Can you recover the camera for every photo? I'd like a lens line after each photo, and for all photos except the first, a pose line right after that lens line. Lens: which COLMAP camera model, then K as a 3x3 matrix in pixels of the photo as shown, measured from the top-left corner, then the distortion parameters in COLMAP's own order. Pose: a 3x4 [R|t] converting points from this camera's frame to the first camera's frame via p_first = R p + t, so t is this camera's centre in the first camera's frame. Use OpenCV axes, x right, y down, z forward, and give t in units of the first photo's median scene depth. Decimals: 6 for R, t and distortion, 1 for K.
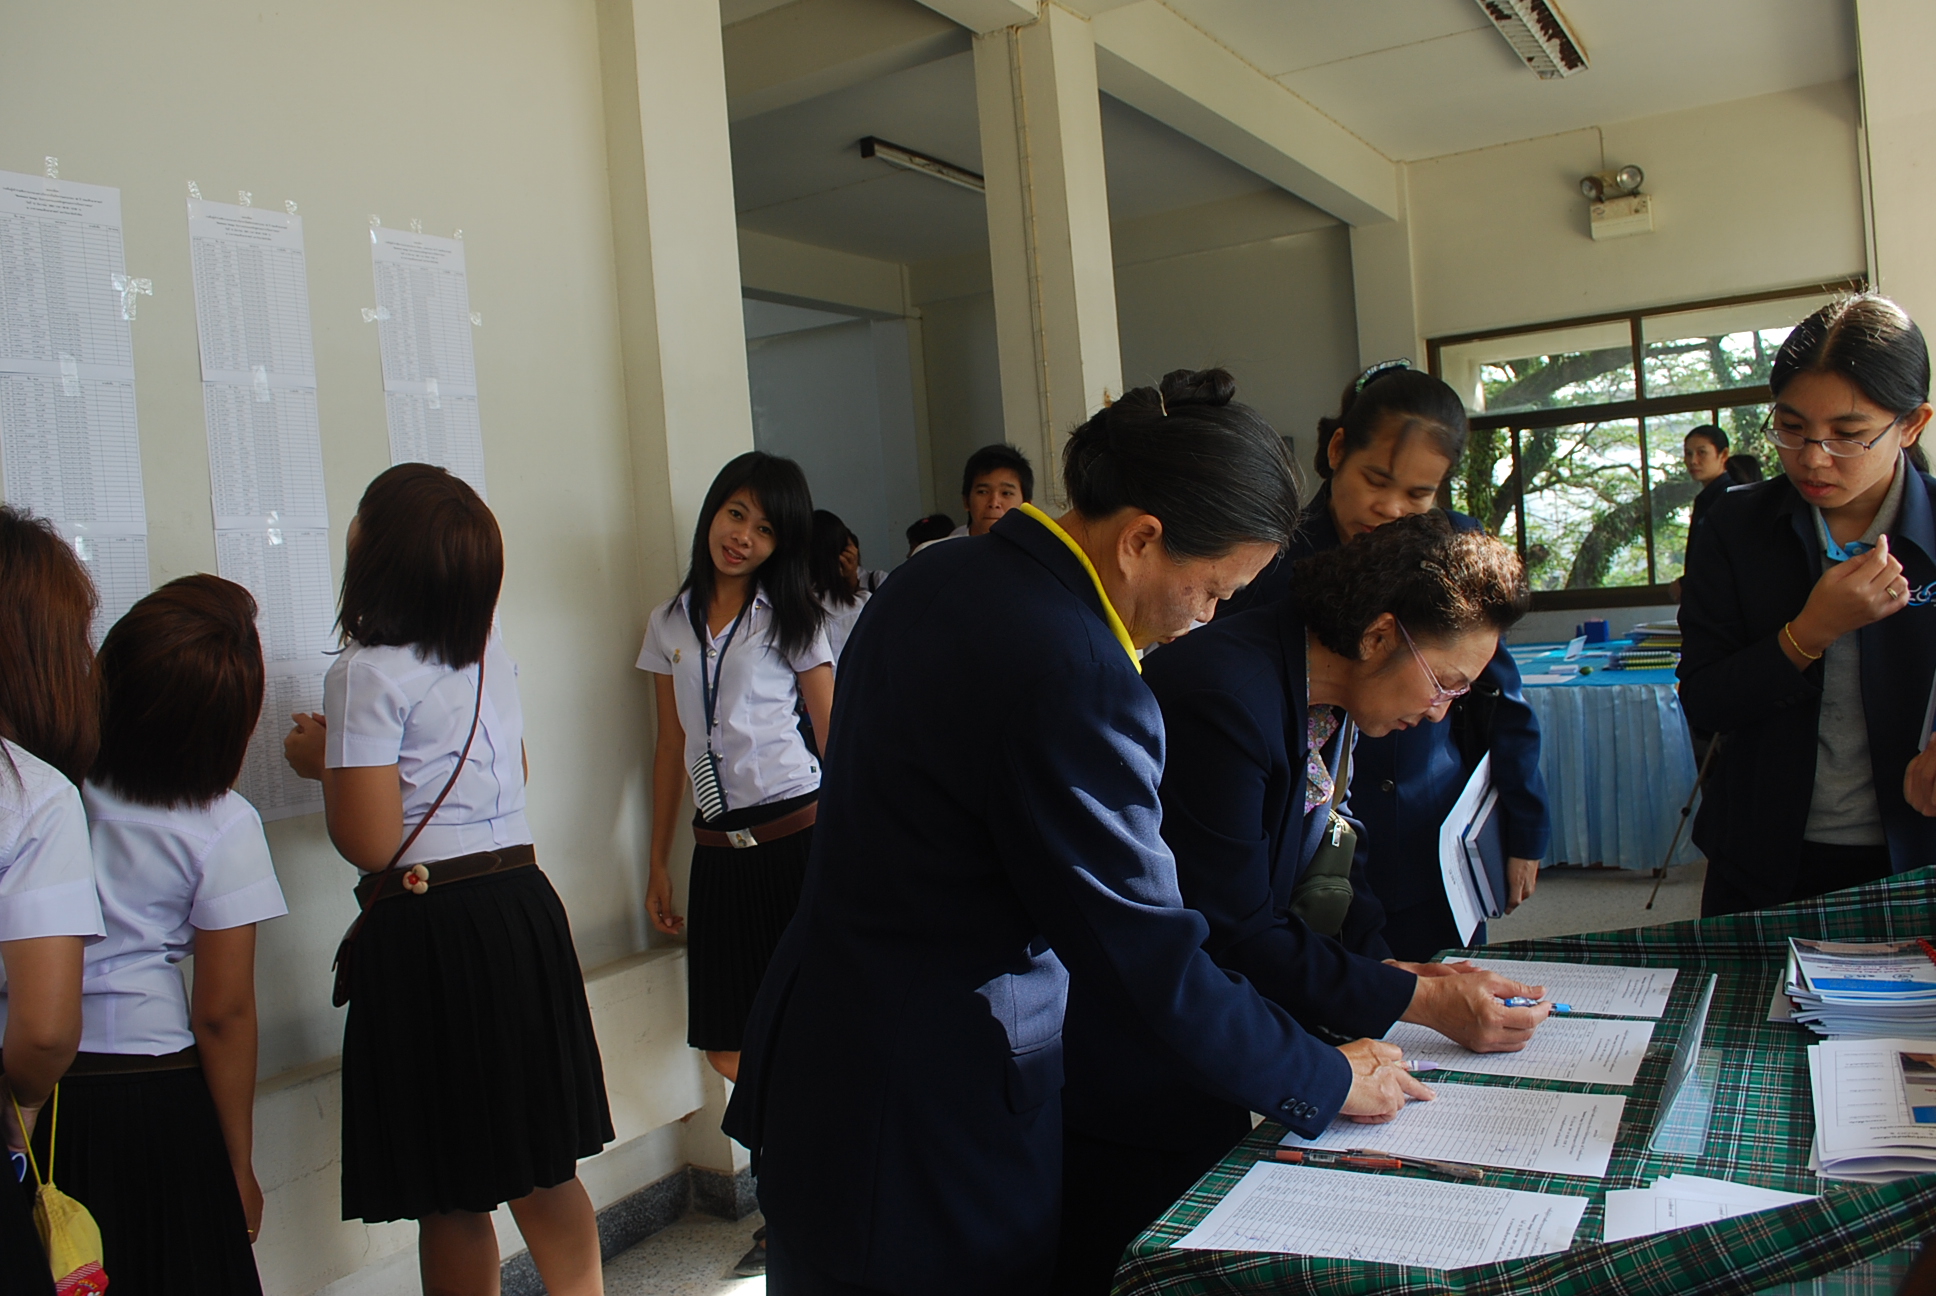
lens RADIAL K [[1531.6, 0, 968.0], [0, 1531.6, 648.0], [0, 0, 1]] dist [-0.086106, 0.018214]
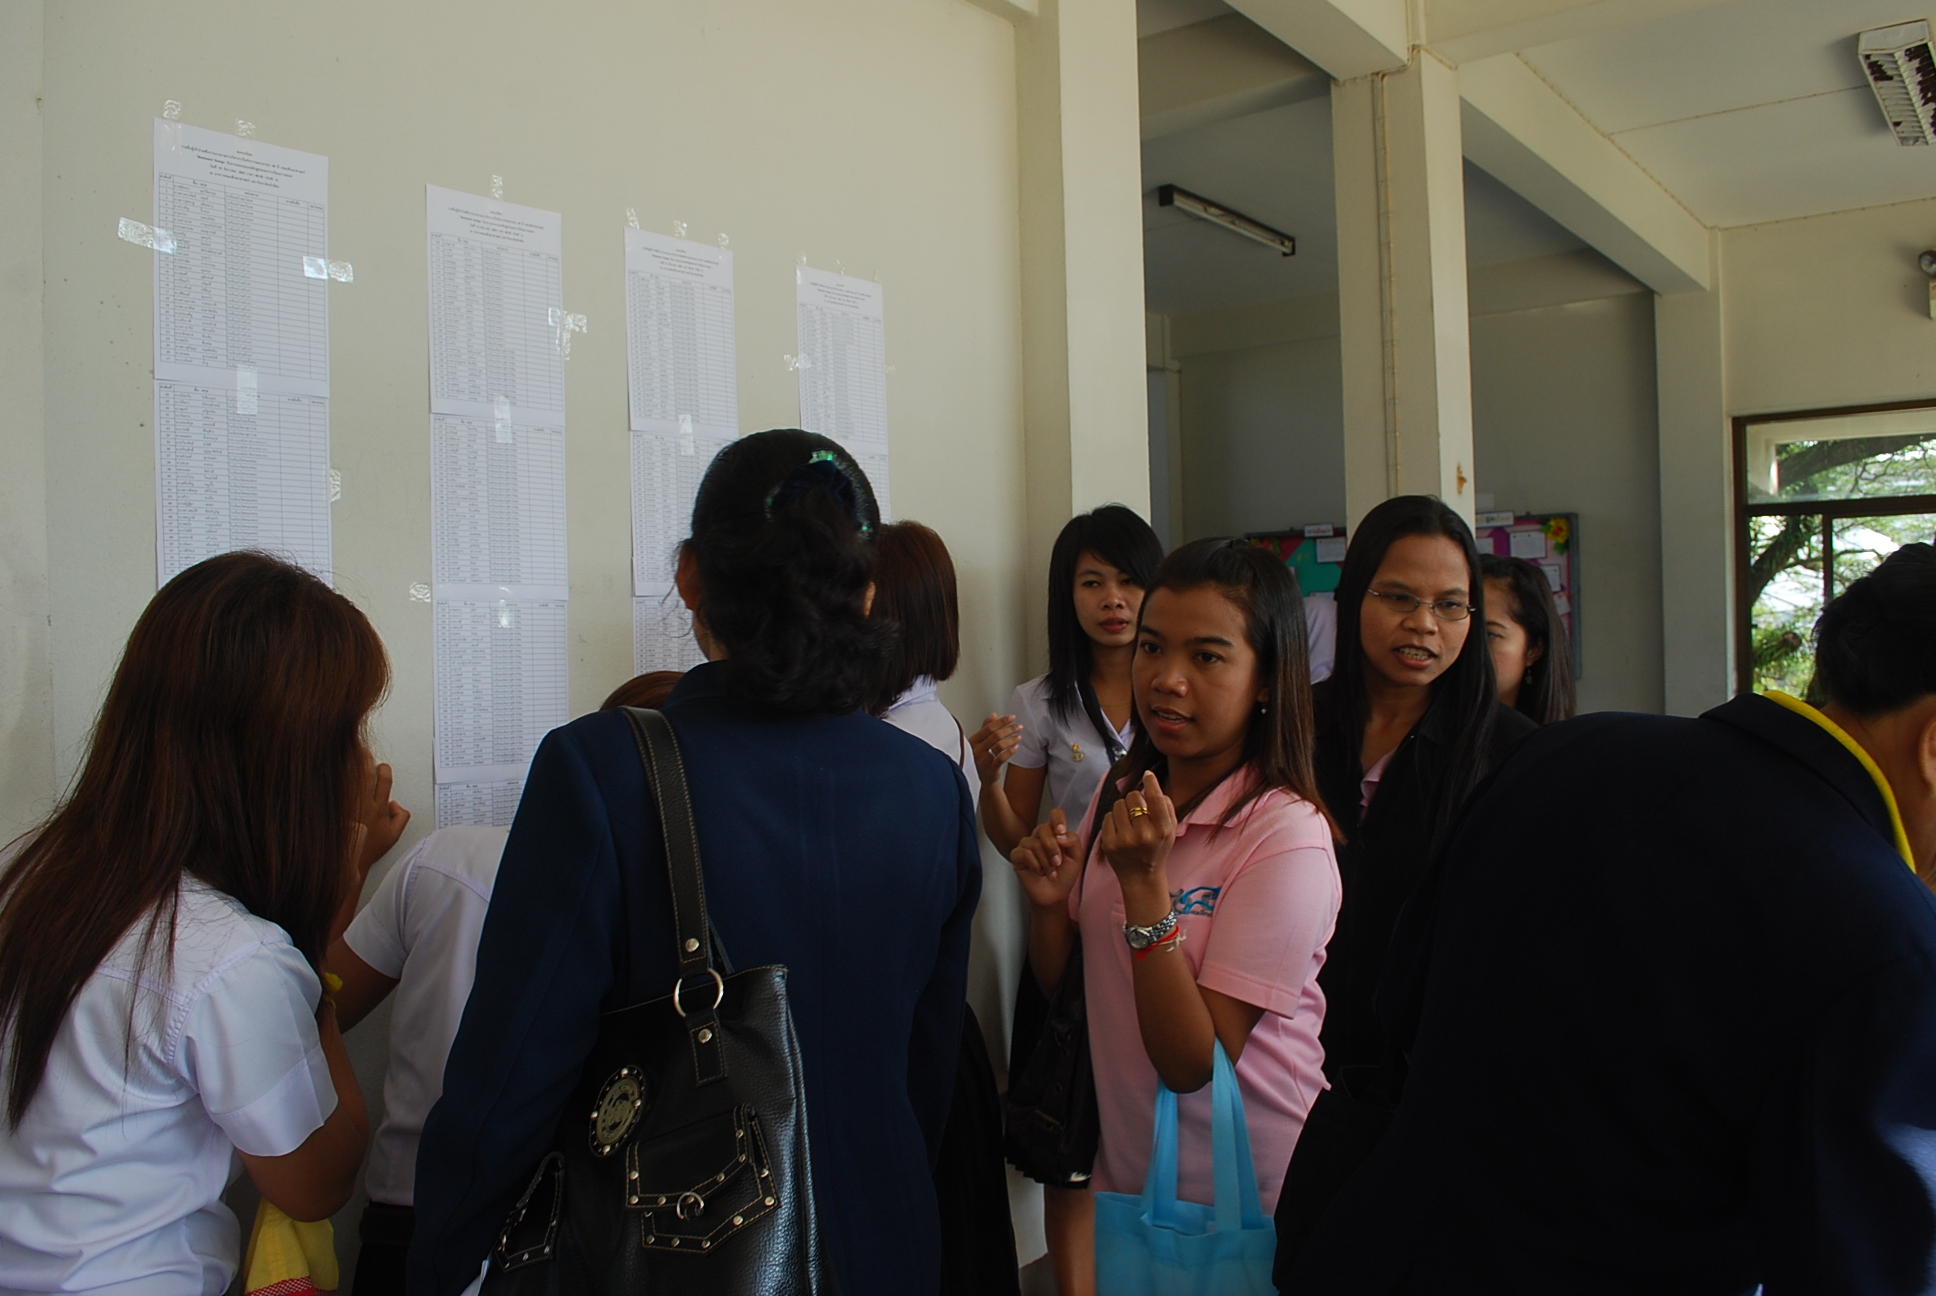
lens RADIAL K [[1531.6, 0, 968.0], [0, 1531.6, 648.0], [0, 0, 1]] dist [-0.086106, 0.018214]
pose [[0.992678, 0.054629, -0.107732, -0.195266], [-0.057646, 0.998022, -0.025090, -0.035034], [0.106148, 0.031116, 0.993863, 0.111540]]
